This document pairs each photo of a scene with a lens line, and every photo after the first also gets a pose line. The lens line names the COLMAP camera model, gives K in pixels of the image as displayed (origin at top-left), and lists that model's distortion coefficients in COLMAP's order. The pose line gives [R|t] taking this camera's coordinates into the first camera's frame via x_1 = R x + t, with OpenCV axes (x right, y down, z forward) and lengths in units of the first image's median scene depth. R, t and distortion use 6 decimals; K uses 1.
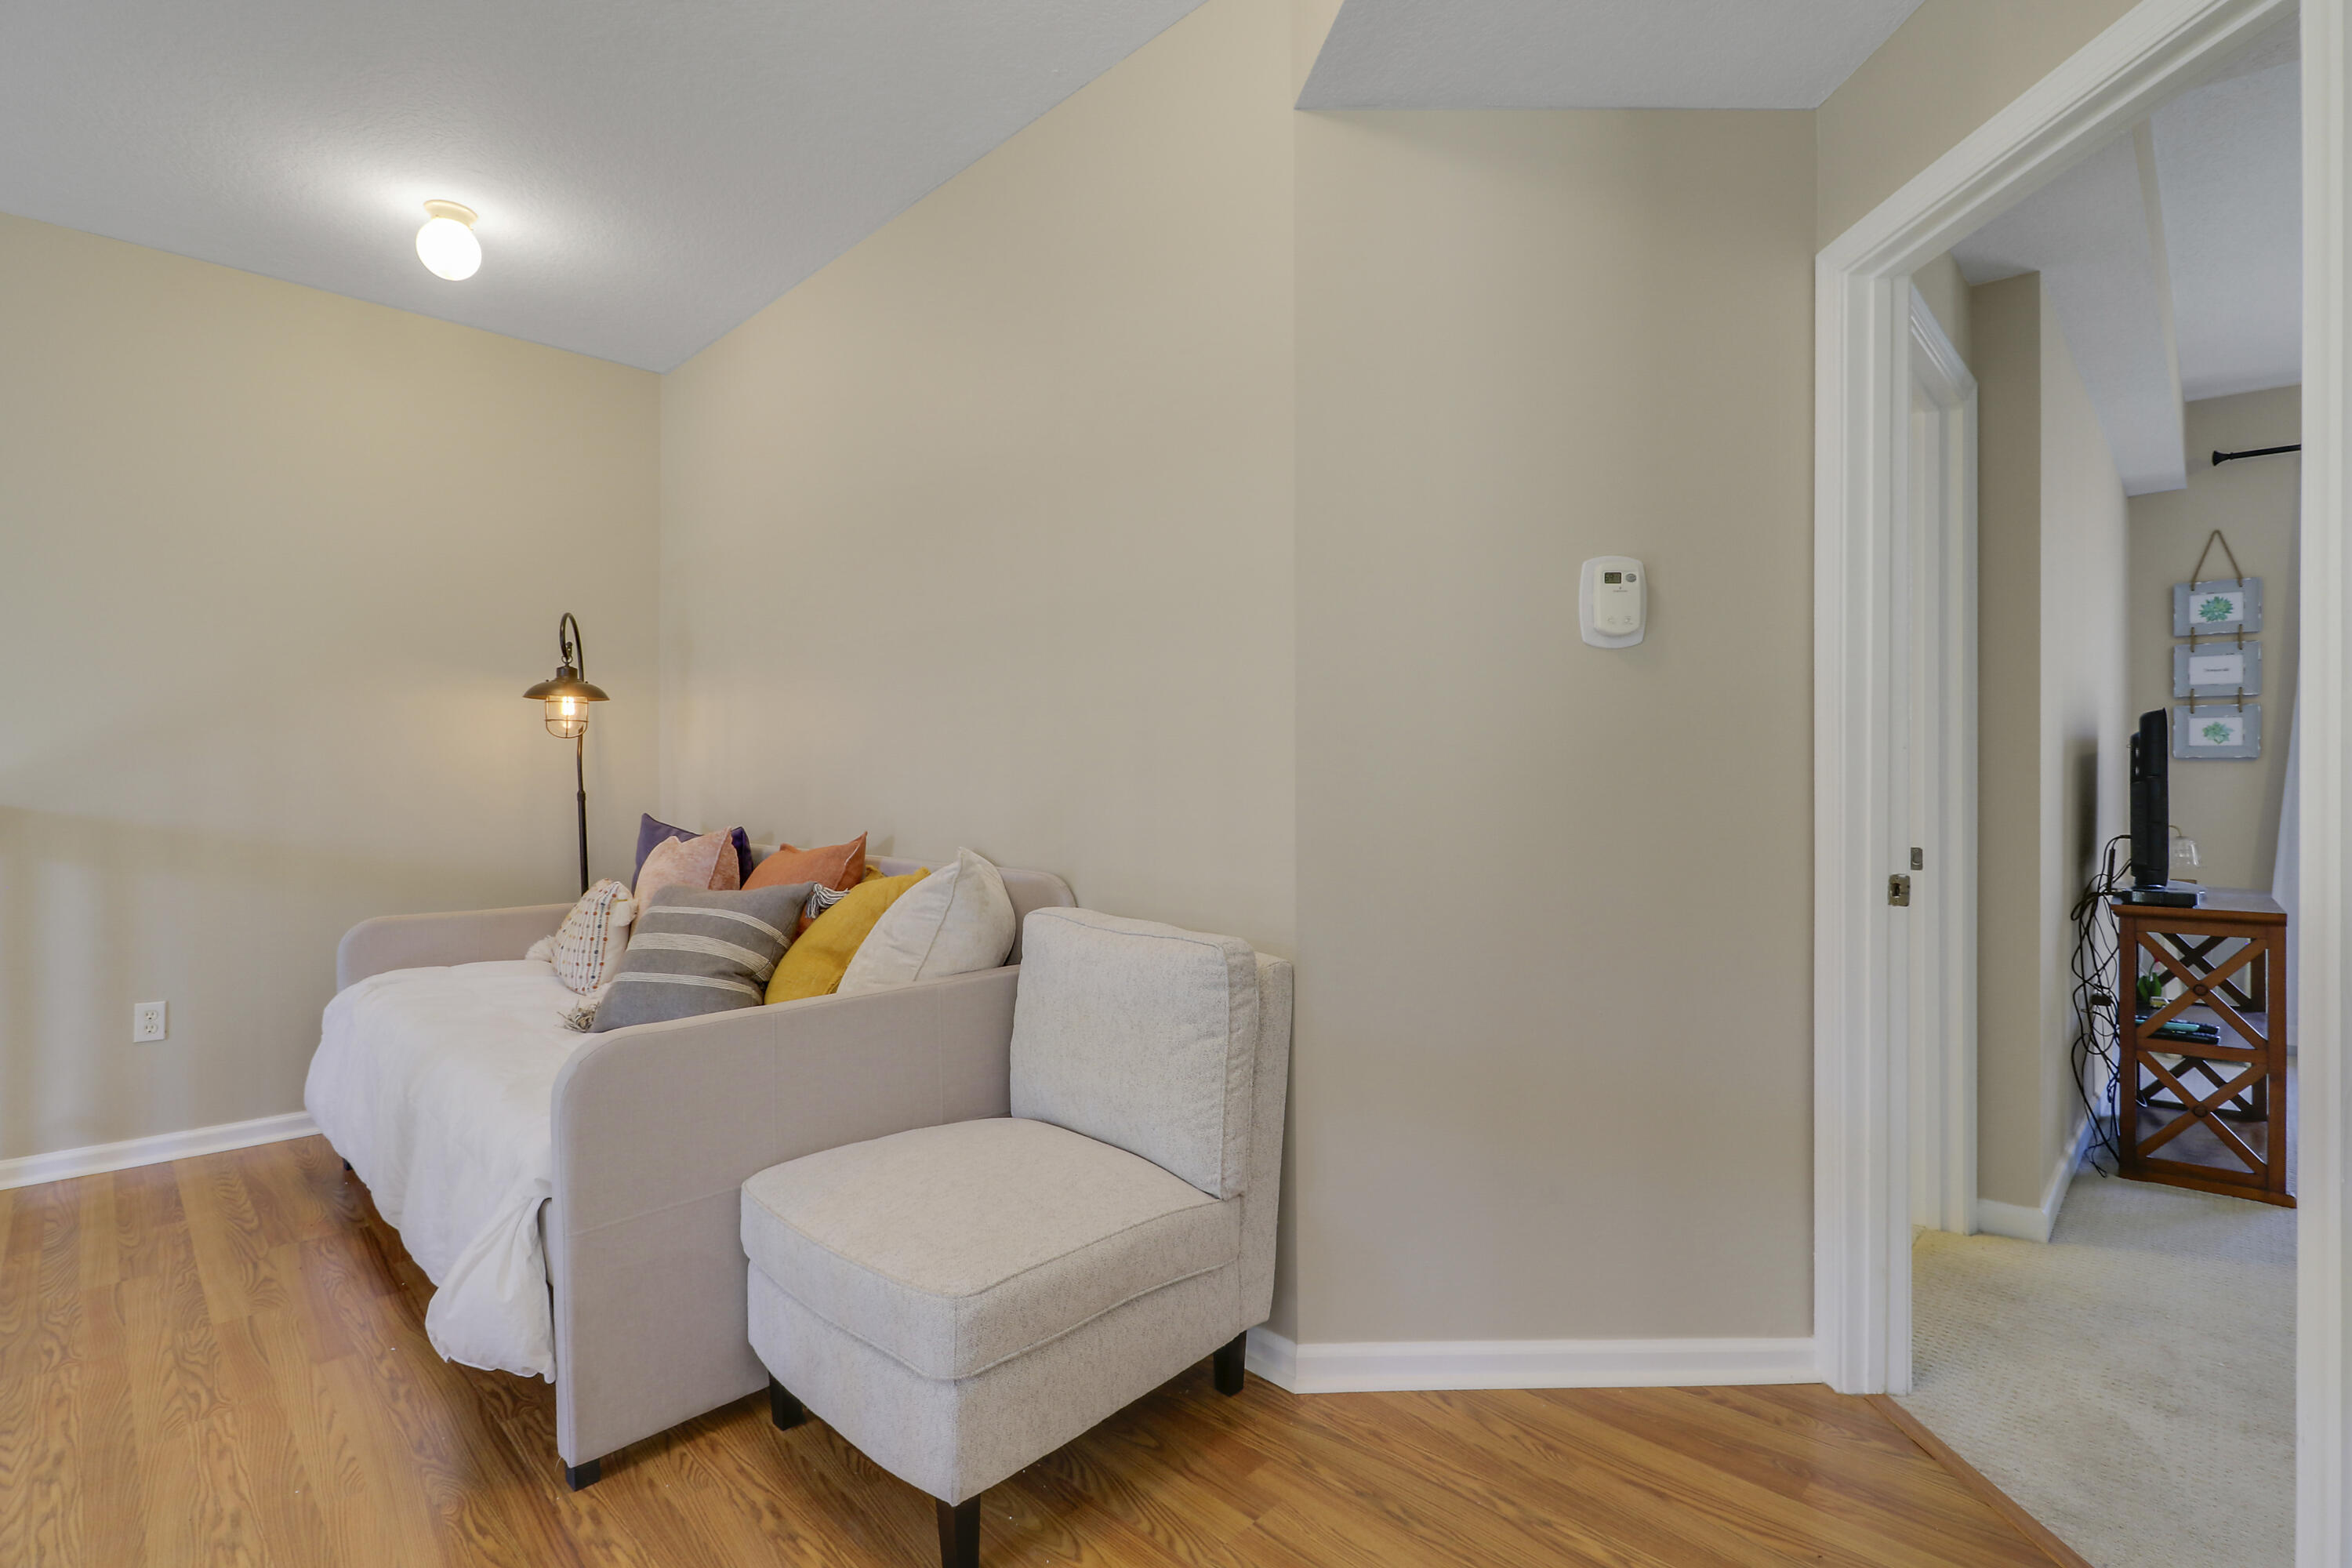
lens RADIAL K [[1094.4, 0, 1190.5], [0, 1094.4, 777.1], [0, 0, 1]] dist [0.004272, -0.012568]
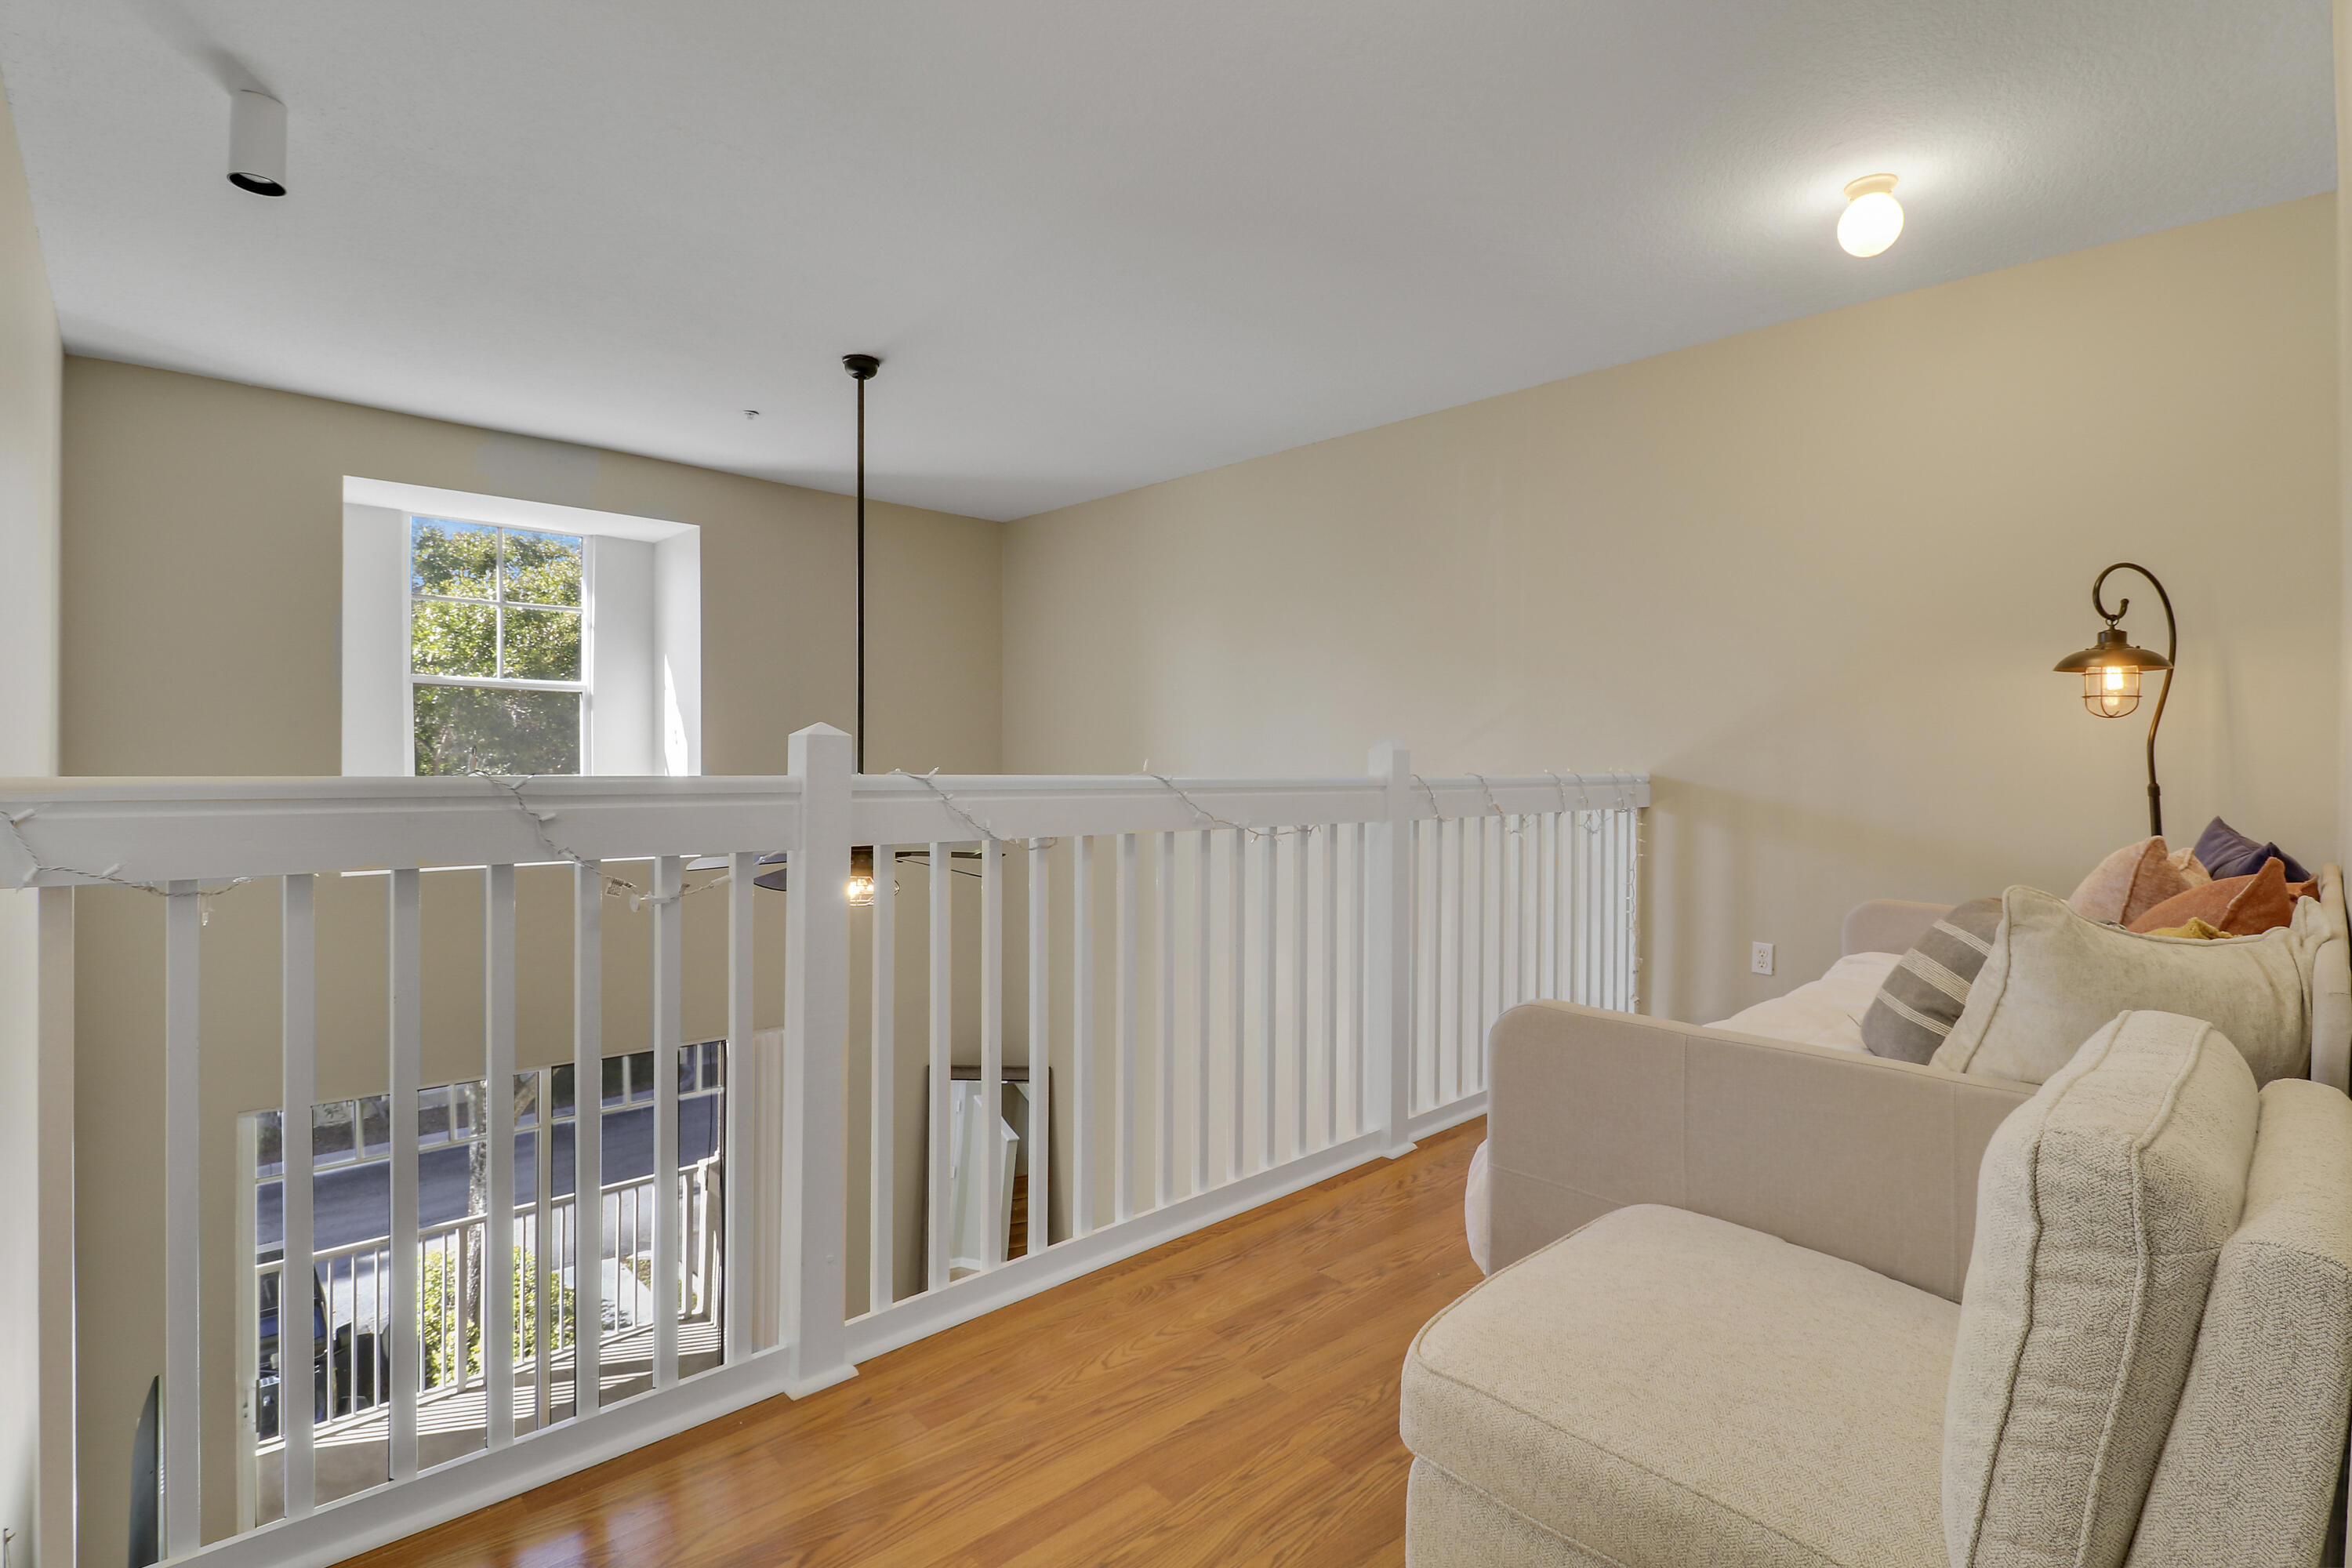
lens RADIAL K [[1094.4, 0, 1190.2], [0, 1094.4, 767.6], [0, 0, 1]] dist [0.004272, -0.012568]
pose [[-0.040095, 0.015626, -0.999074, 0.307269], [-0.016006, 0.999739, 0.016278, -0.001076], [0.999068, 0.016644, -0.039835, 0.398977]]
